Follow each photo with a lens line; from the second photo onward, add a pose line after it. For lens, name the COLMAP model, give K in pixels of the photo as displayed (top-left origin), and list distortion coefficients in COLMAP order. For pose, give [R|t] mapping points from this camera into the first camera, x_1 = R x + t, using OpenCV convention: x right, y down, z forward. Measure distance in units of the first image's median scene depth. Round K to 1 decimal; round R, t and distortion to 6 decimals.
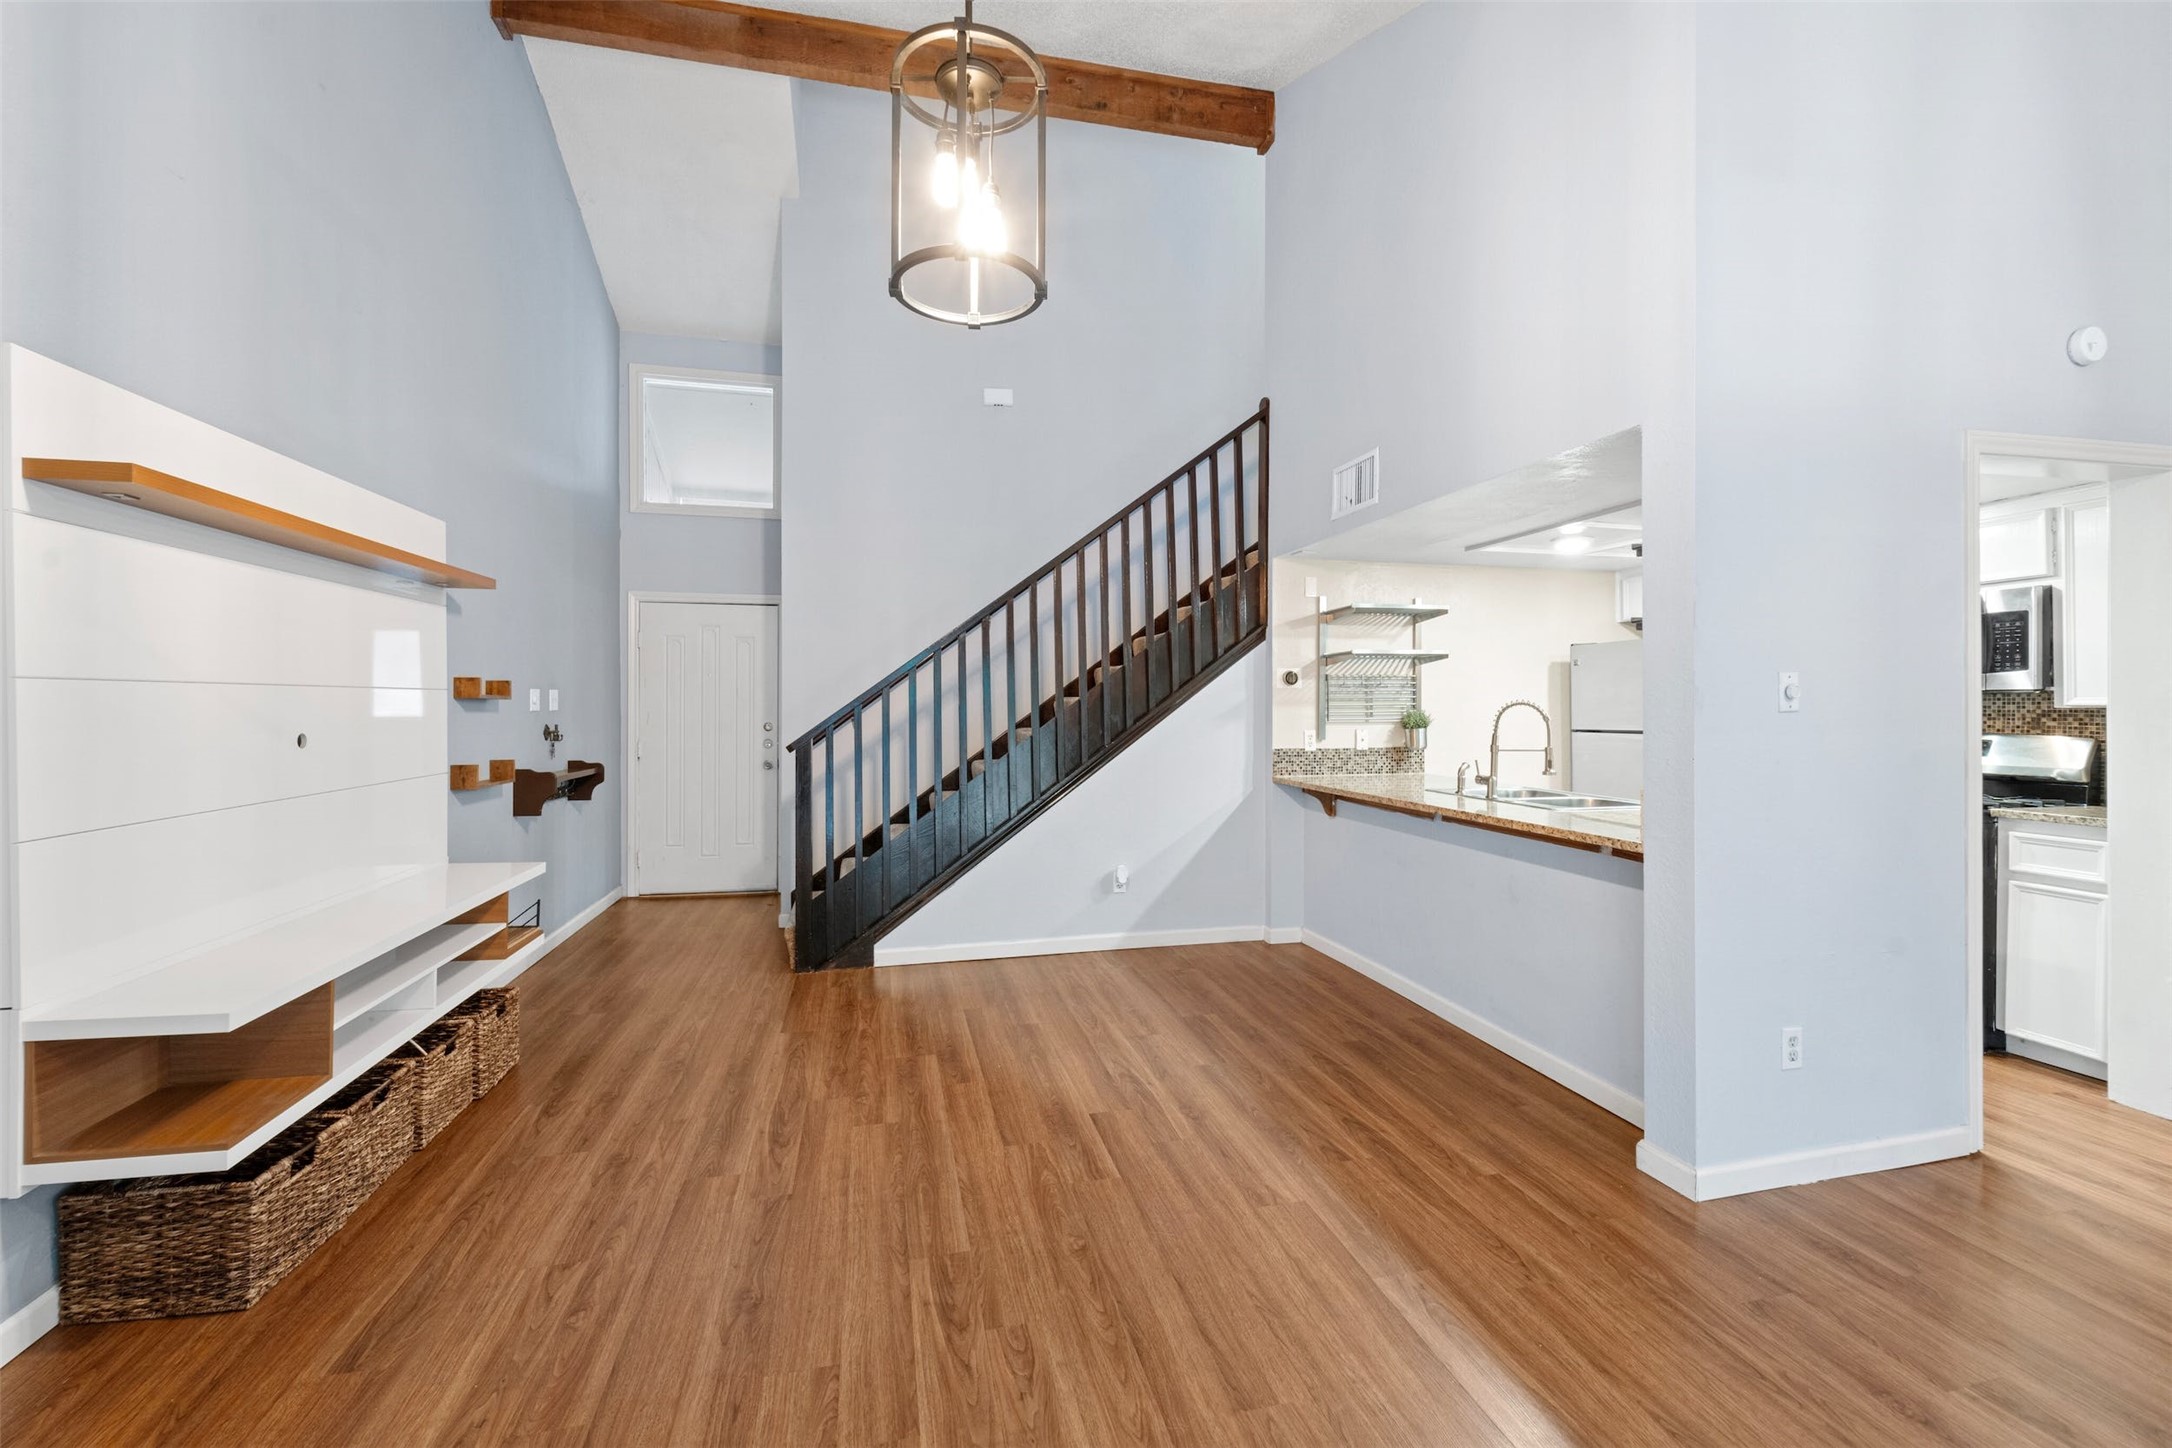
lens RADIAL K [[884.5, 0, 1095.9], [0, 884.5, 715.2], [0, 0, 1]] dist [0.006218, -0.001444]
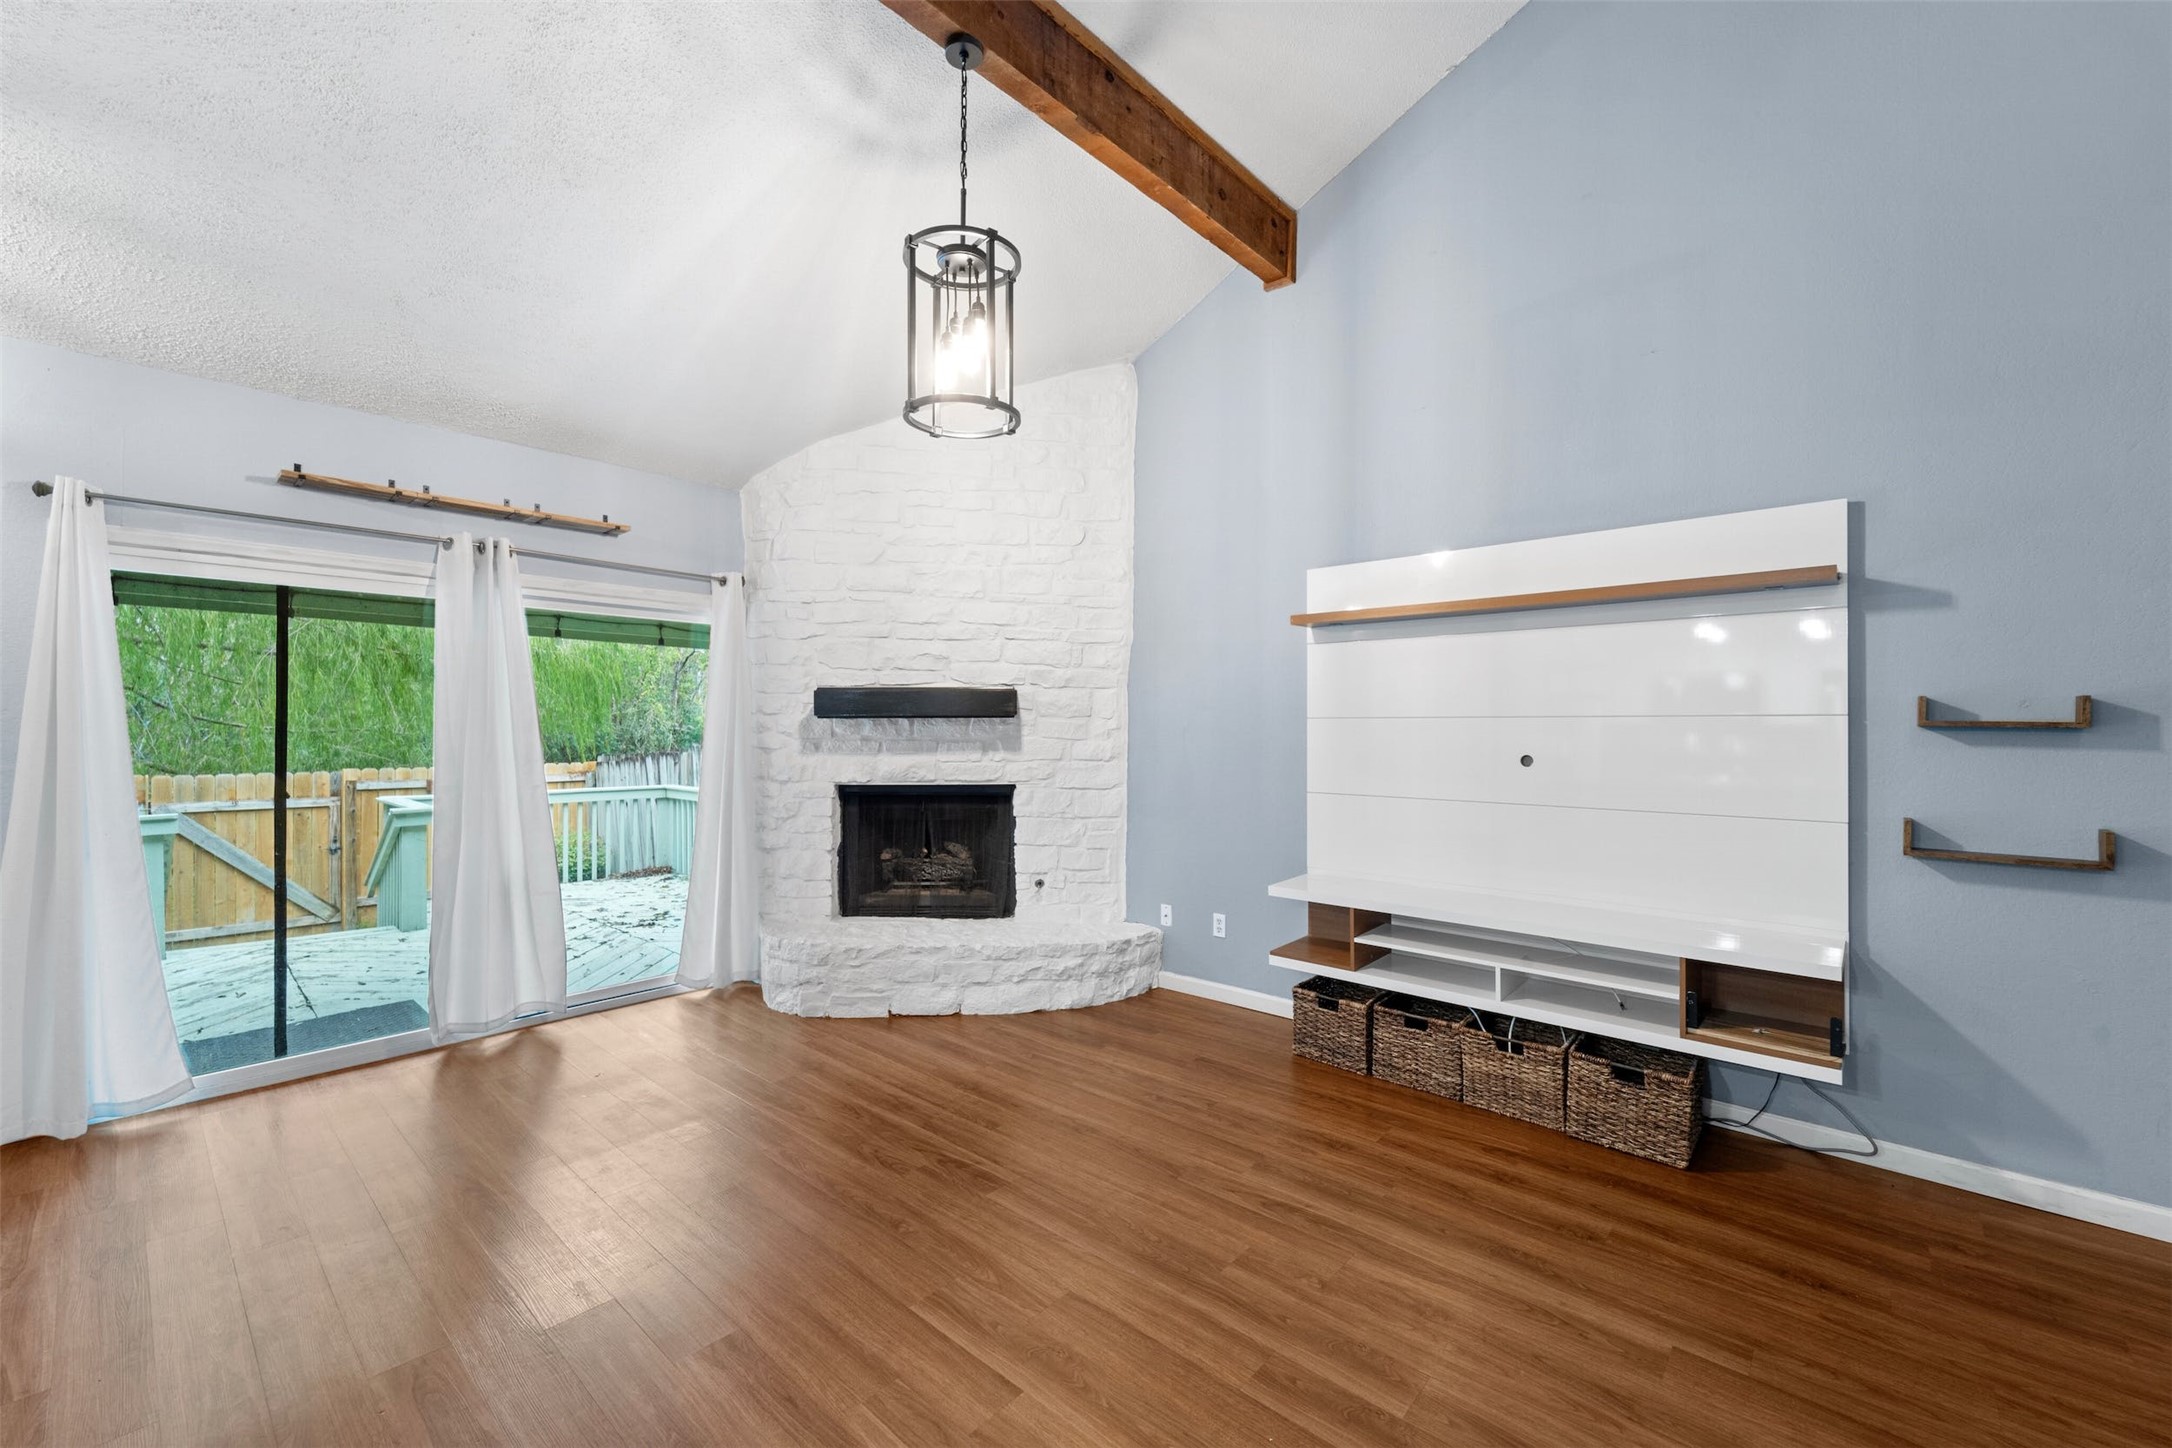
lens RADIAL K [[884.5, 0, 1071.4], [0, 884.5, 729.1], [0, 0, 1]] dist [0.006218, -0.001444]
pose [[-0.837142, 0.009415, -0.546905, 0.343178], [-0.004054, 0.999718, 0.023416, -0.043870], [0.546971, 0.021820, -0.836867, 1.726280]]
